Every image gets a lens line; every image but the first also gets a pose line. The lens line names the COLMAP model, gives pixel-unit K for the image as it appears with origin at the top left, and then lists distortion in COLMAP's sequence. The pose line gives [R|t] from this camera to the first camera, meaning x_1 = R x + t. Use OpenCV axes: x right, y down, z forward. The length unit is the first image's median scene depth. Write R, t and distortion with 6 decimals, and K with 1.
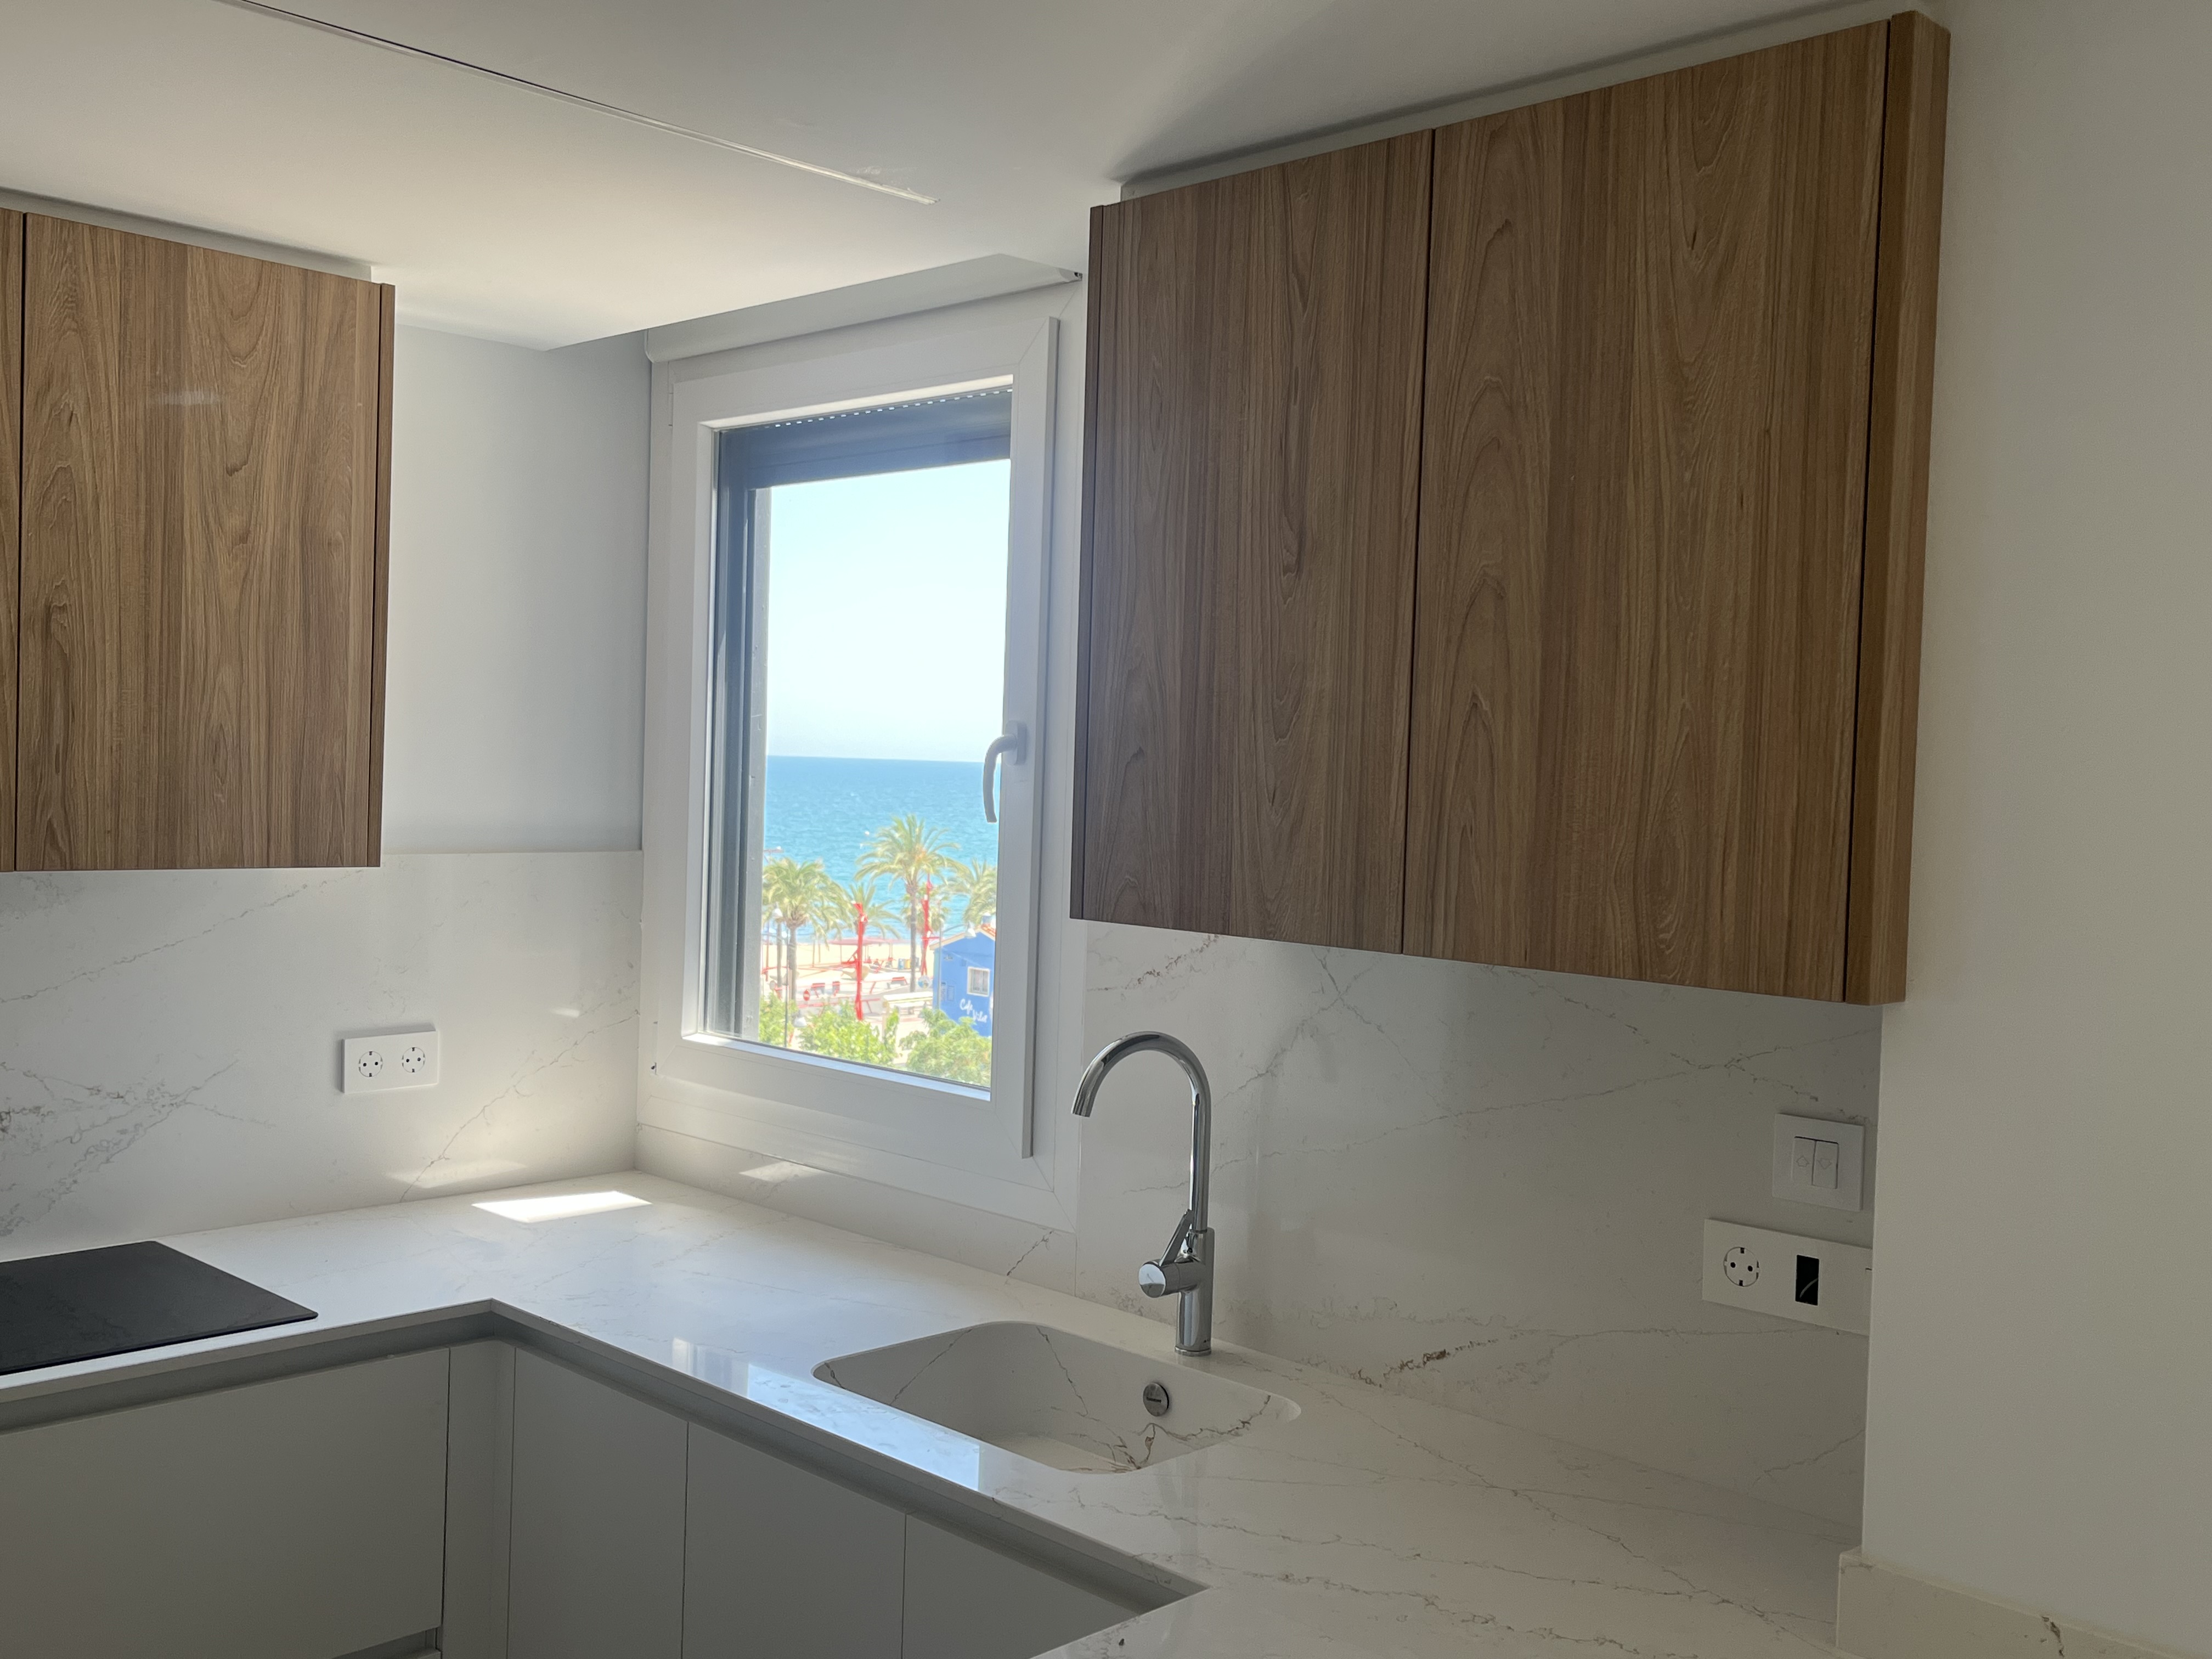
lens RADIAL K [[2057.5, 0, 1106.0], [0, 2057.5, 829.5], [0, 0, 1]] dist [0.102762, -0.151457]
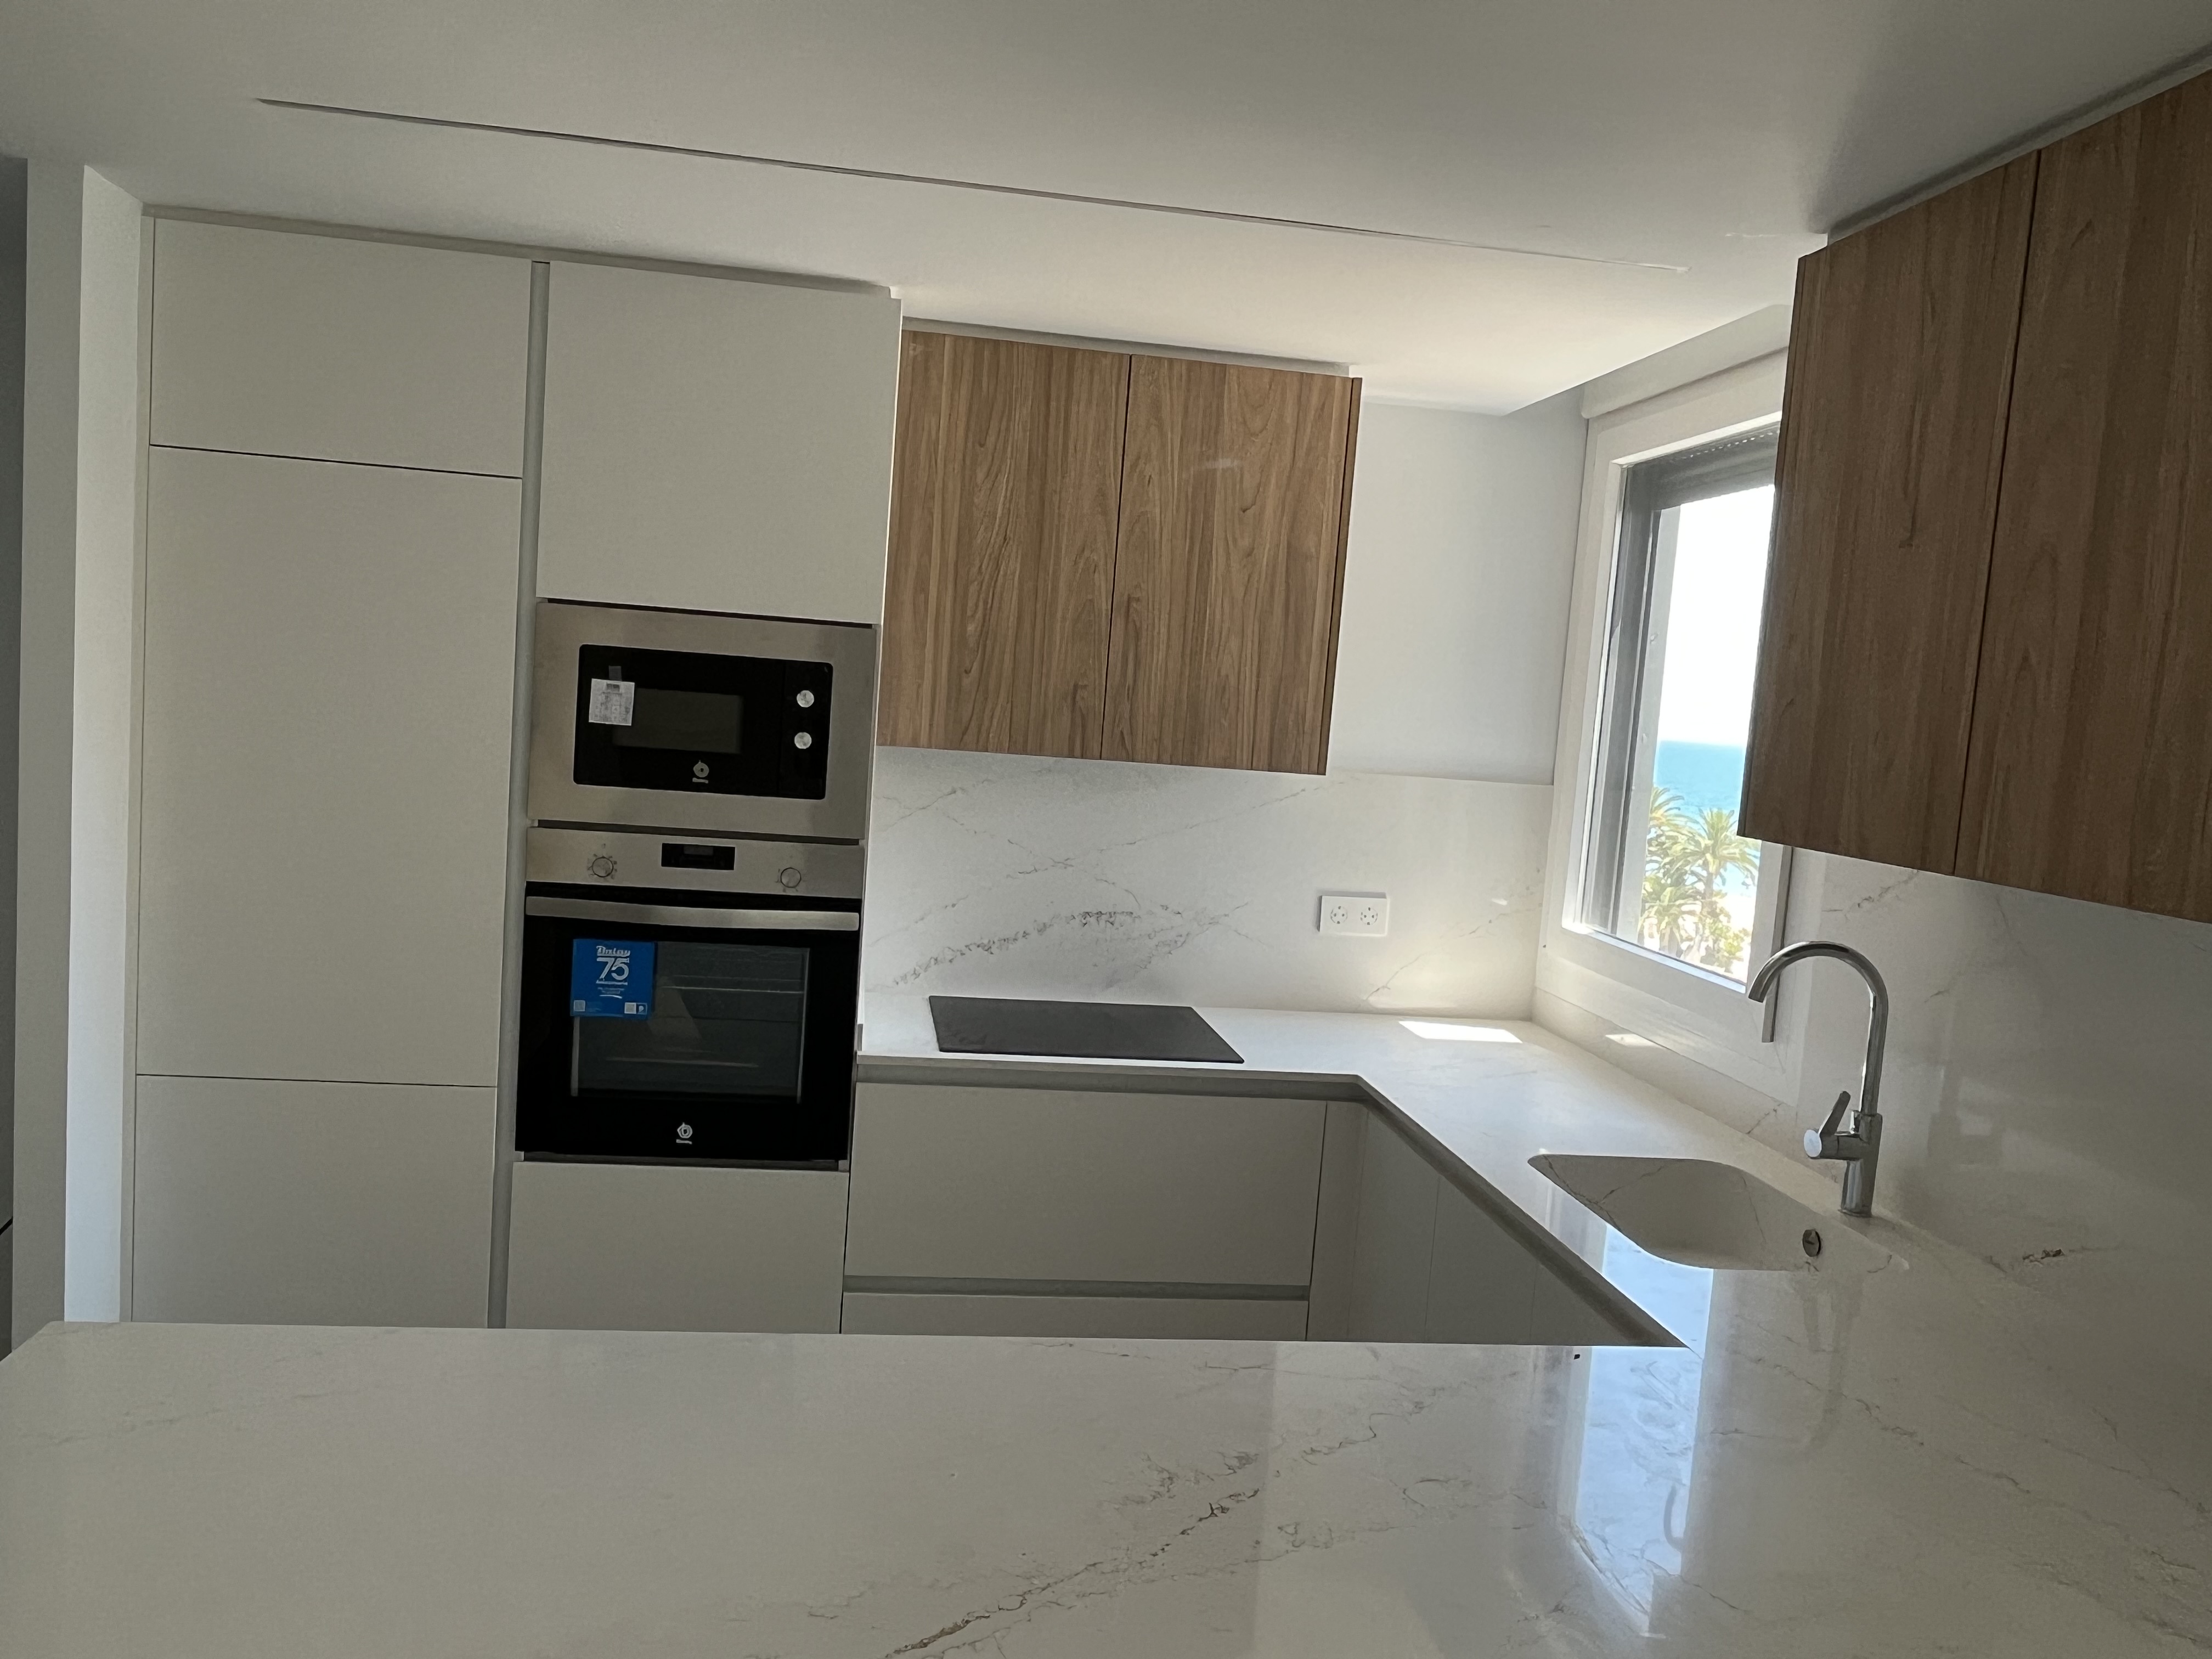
lens RADIAL K [[1597.6, 0, 1106.0], [0, 1597.6, 829.5], [0, 0, 1]] dist [0.001323, 0.028747]
pose [[0.798517, 0.077830, -0.596919, 0.224168], [-0.067198, 0.996934, 0.040093, 0.022888], [0.598209, 0.008097, 0.801299, -0.000716]]
